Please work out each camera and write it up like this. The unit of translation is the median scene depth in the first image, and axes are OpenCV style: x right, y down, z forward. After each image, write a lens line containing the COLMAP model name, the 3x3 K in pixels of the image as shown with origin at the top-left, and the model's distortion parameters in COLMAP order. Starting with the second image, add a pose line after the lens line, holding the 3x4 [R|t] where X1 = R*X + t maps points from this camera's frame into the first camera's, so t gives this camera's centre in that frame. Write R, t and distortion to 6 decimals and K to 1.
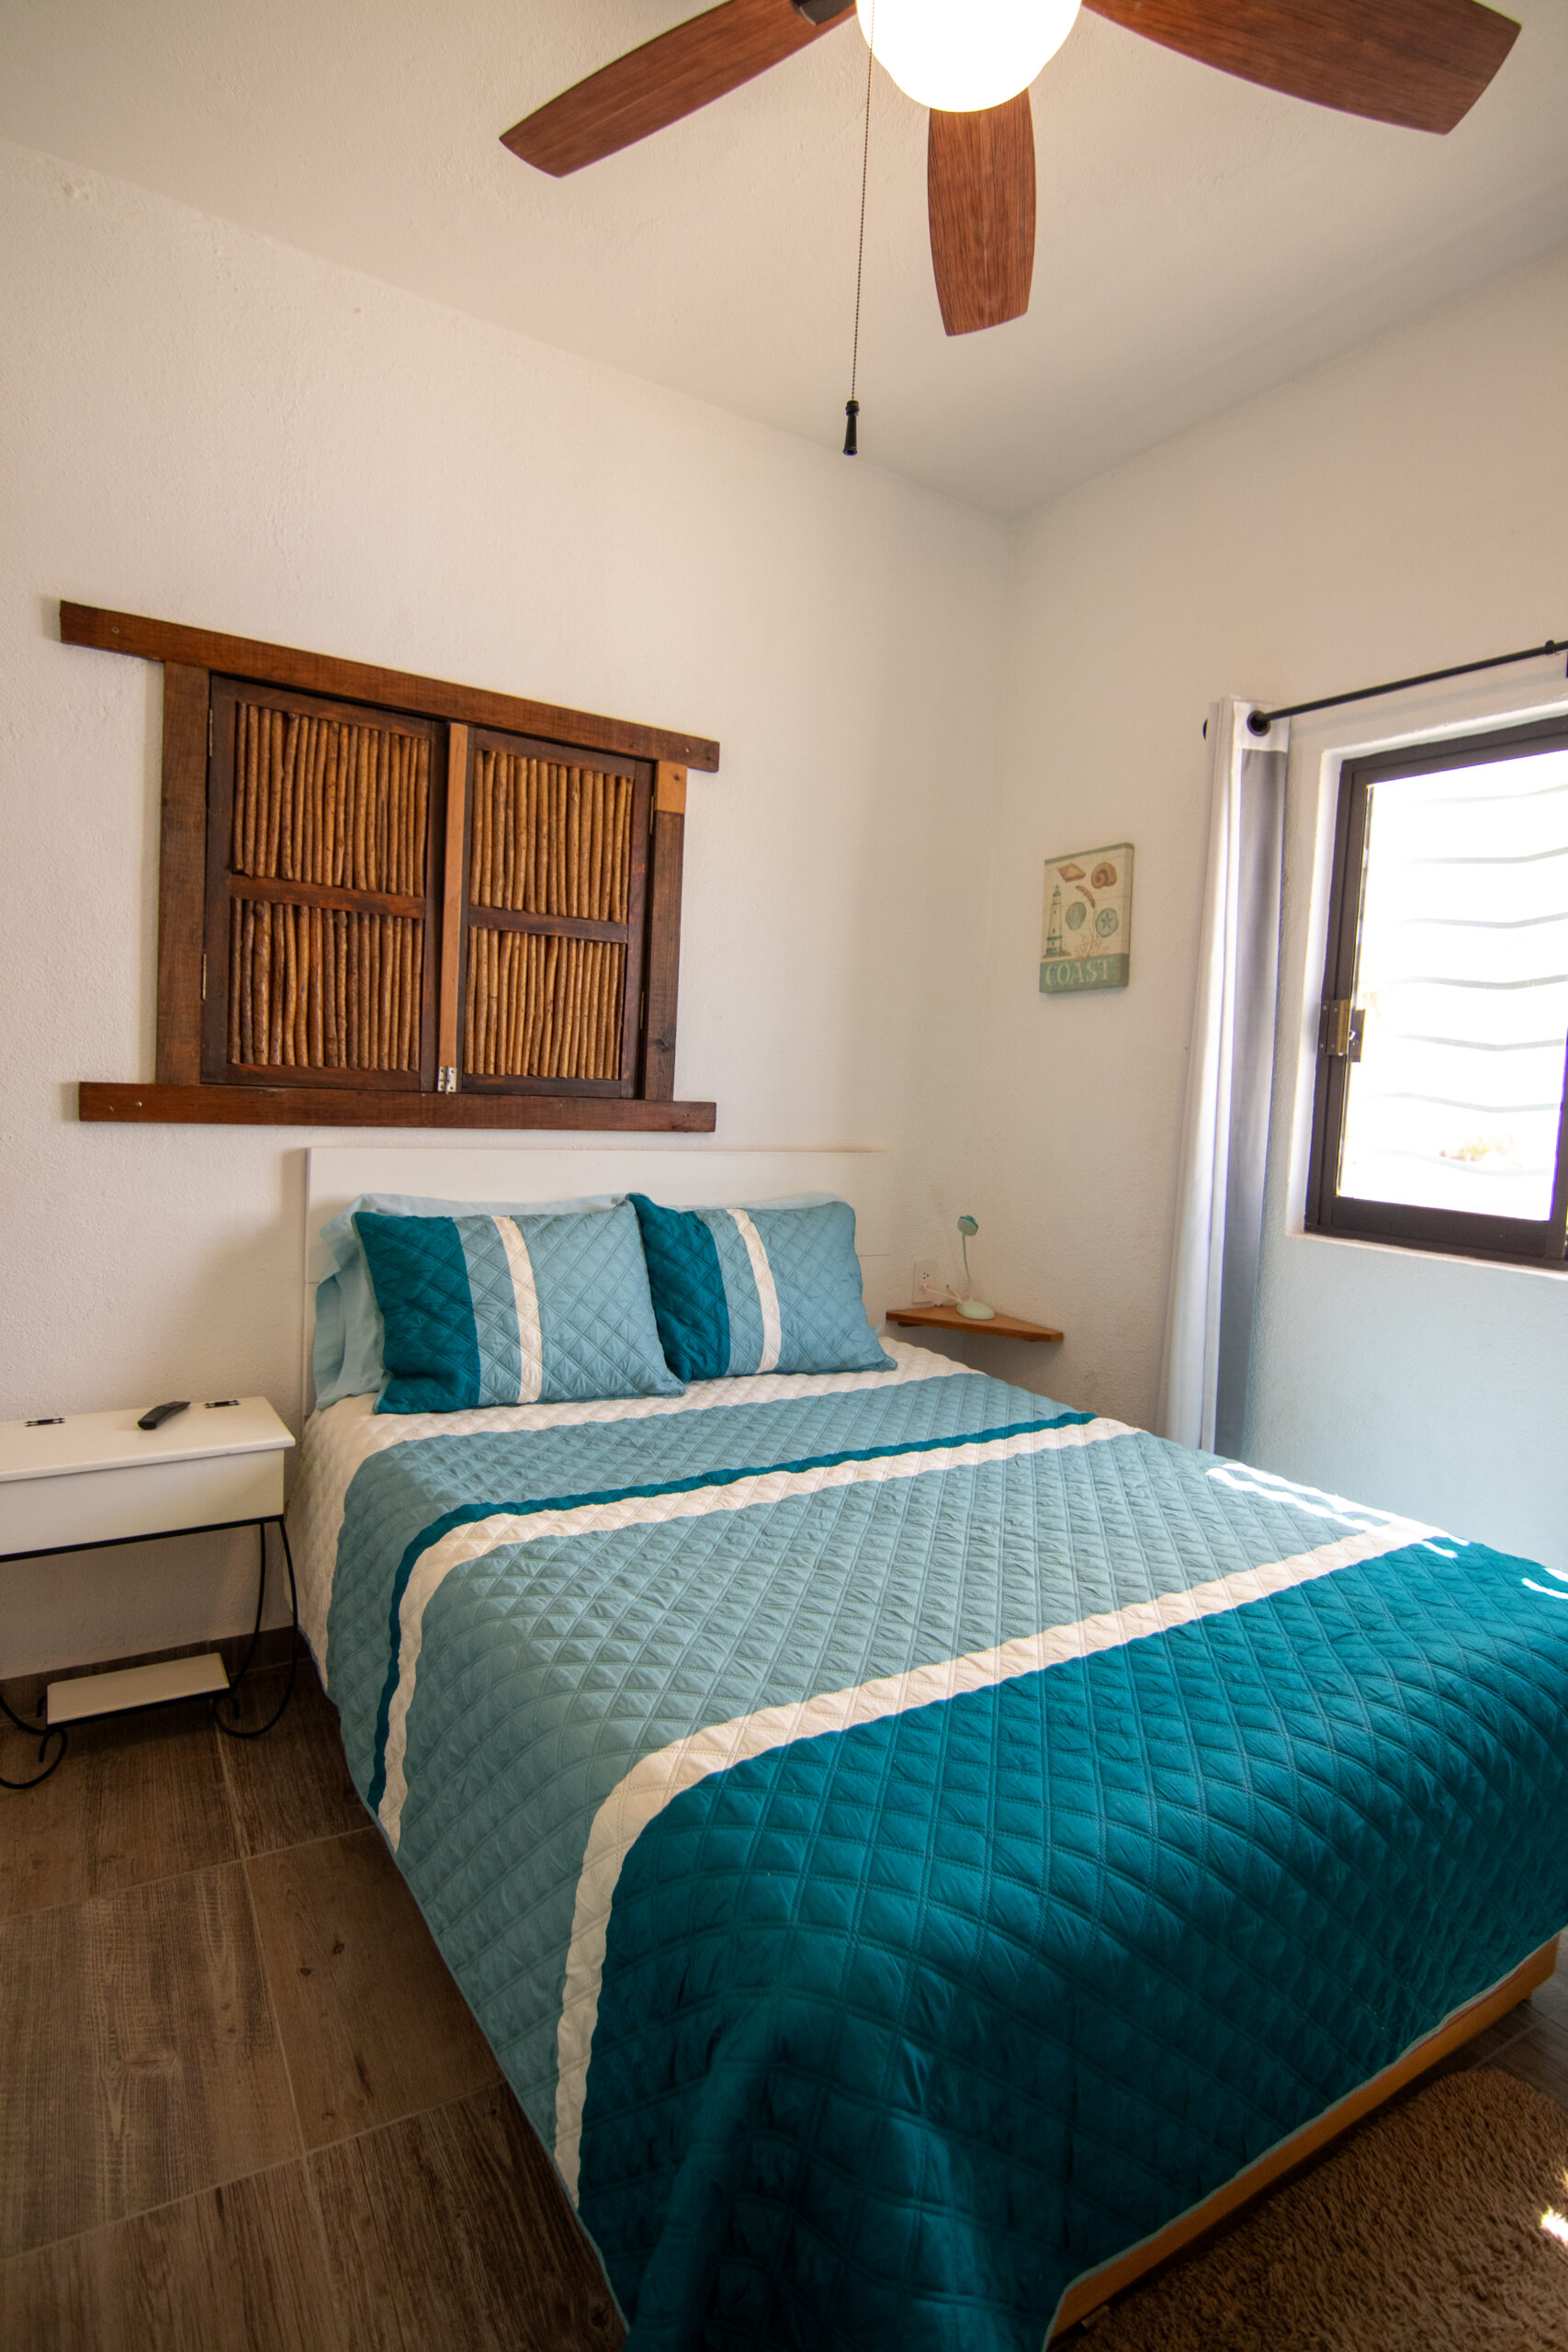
lens RADIAL K [[1225.1, 0, 784.0], [0, 1225.1, 1176.0], [0, 0, 1]] dist [-0.002143, -0.013435]
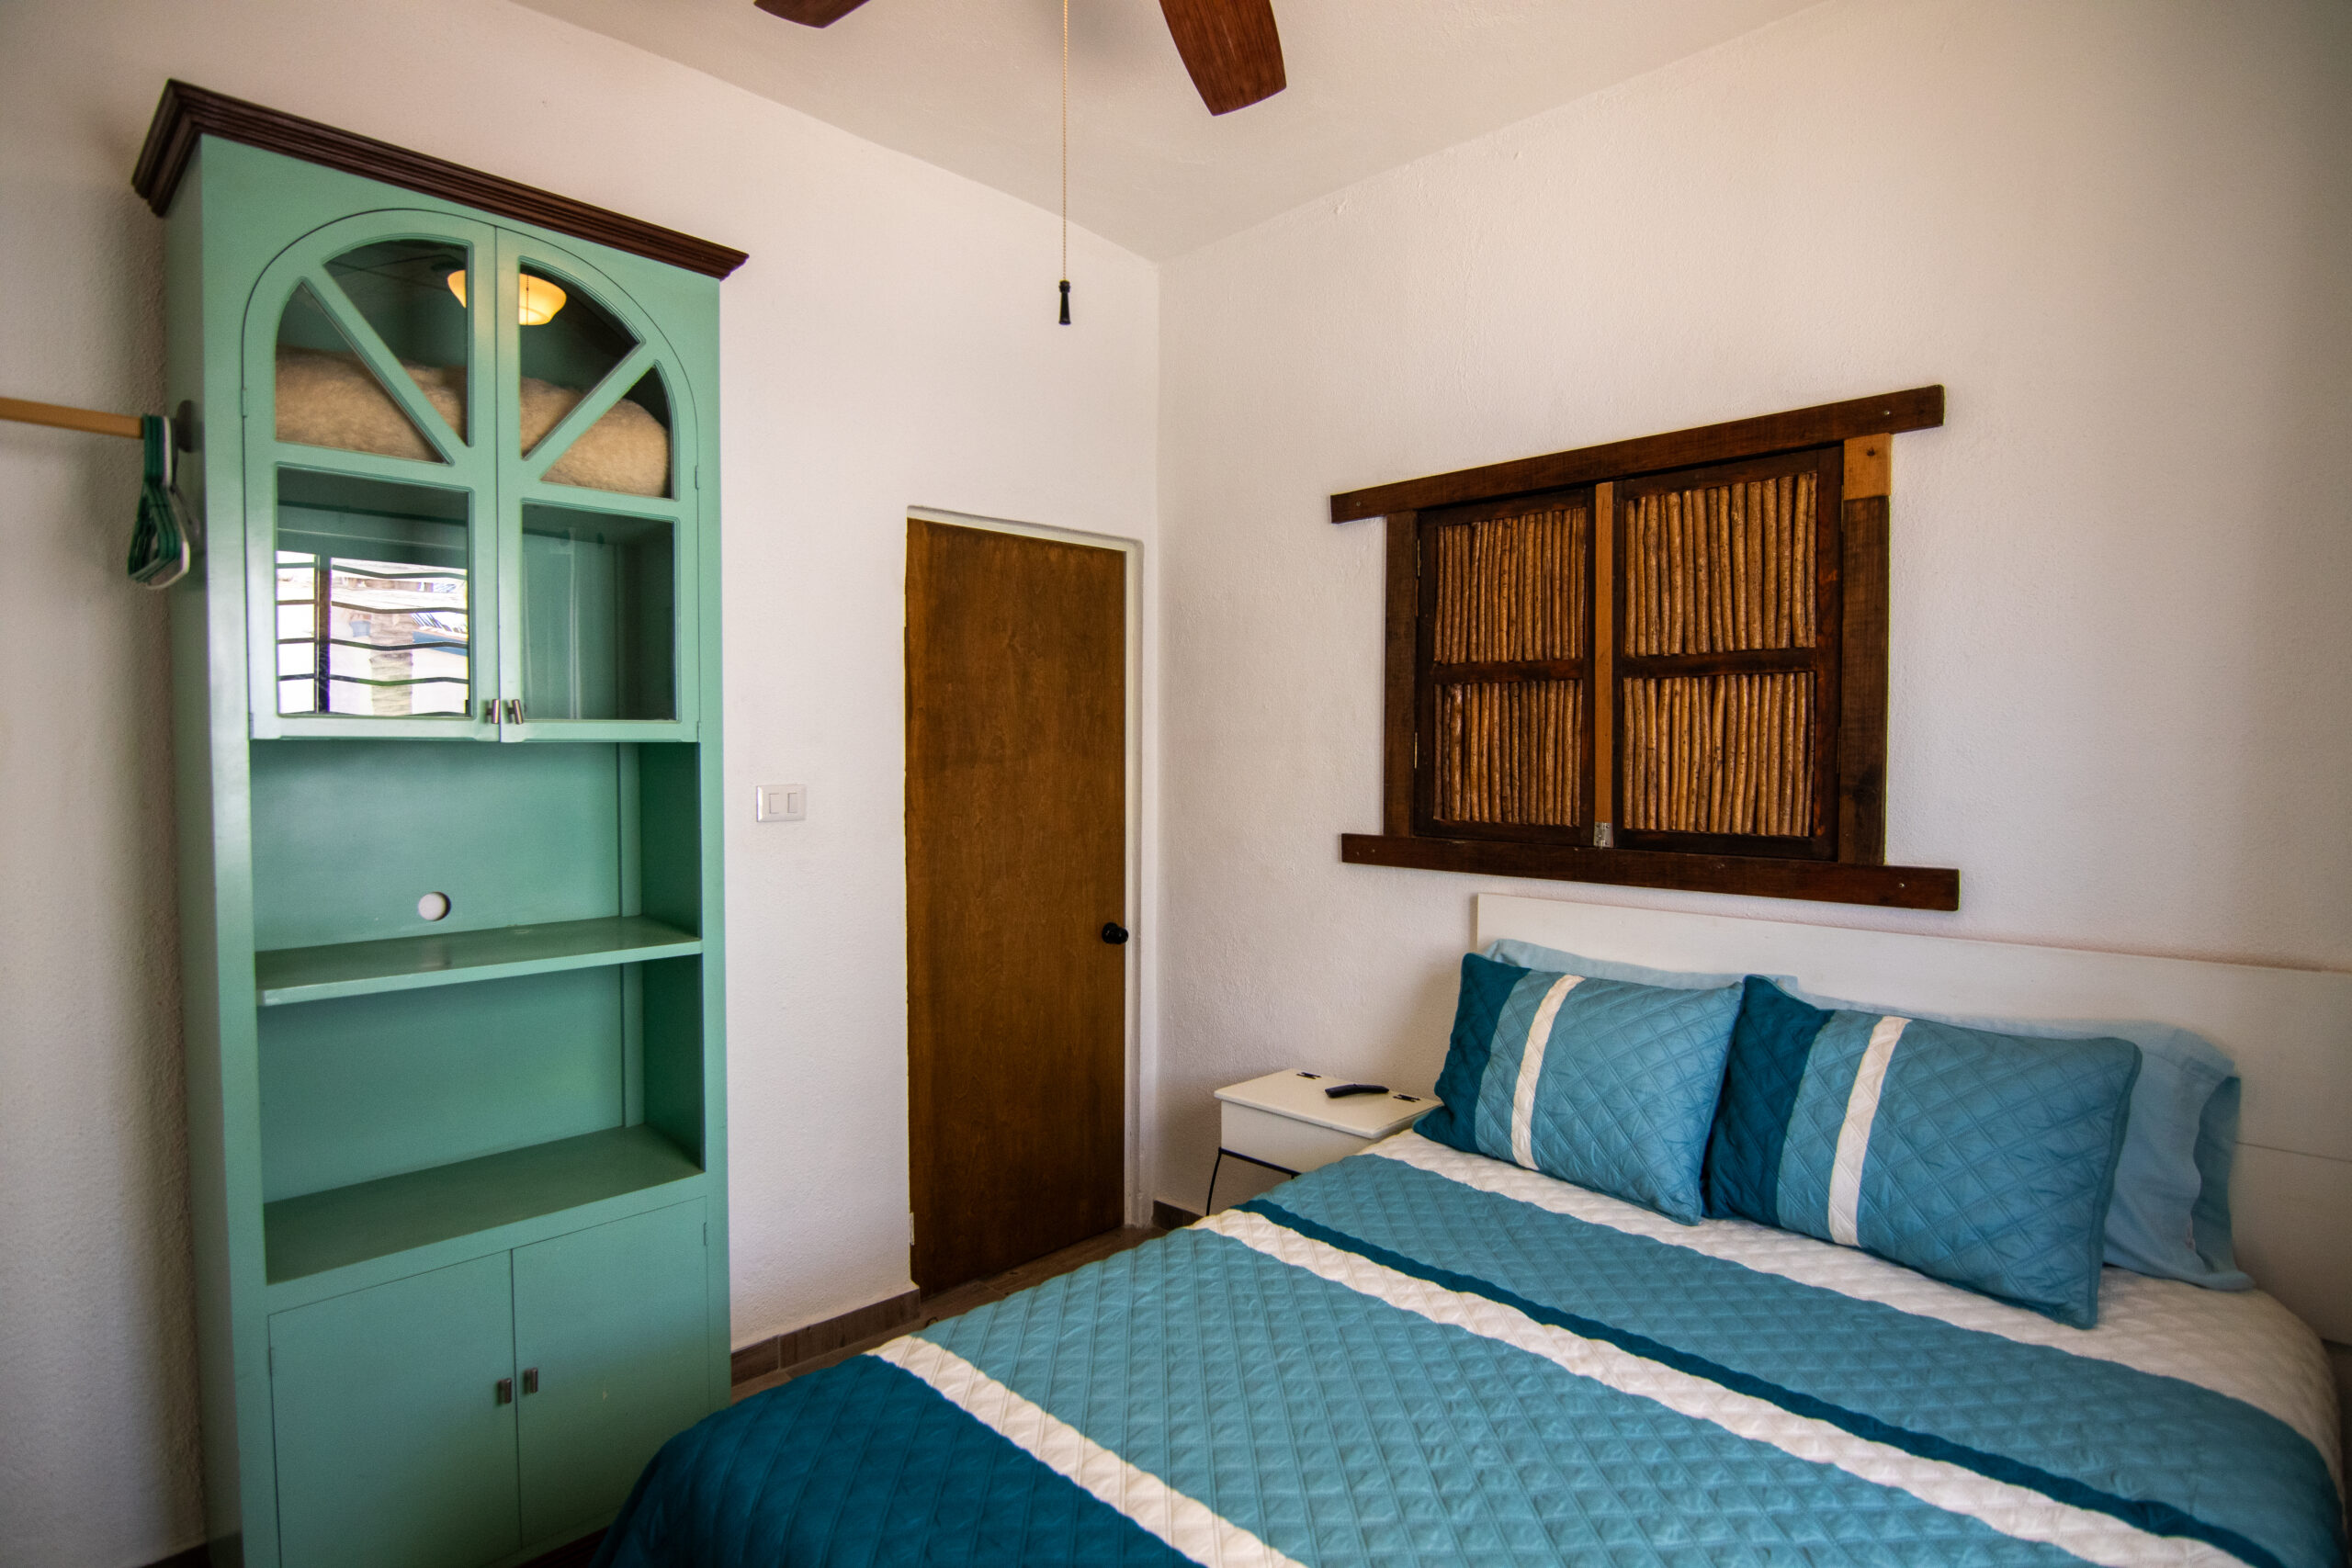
lens RADIAL K [[1225.1, 0, 1178.7], [0, 1225.1, 795.5], [0, 0, 1]] dist [-0.002143, -0.013435]
pose [[0.208165, -0.011162, -0.978030, 0.663181], [-0.069030, 0.997274, -0.026074, -0.064012], [0.975655, 0.072941, 0.206827, 0.482756]]
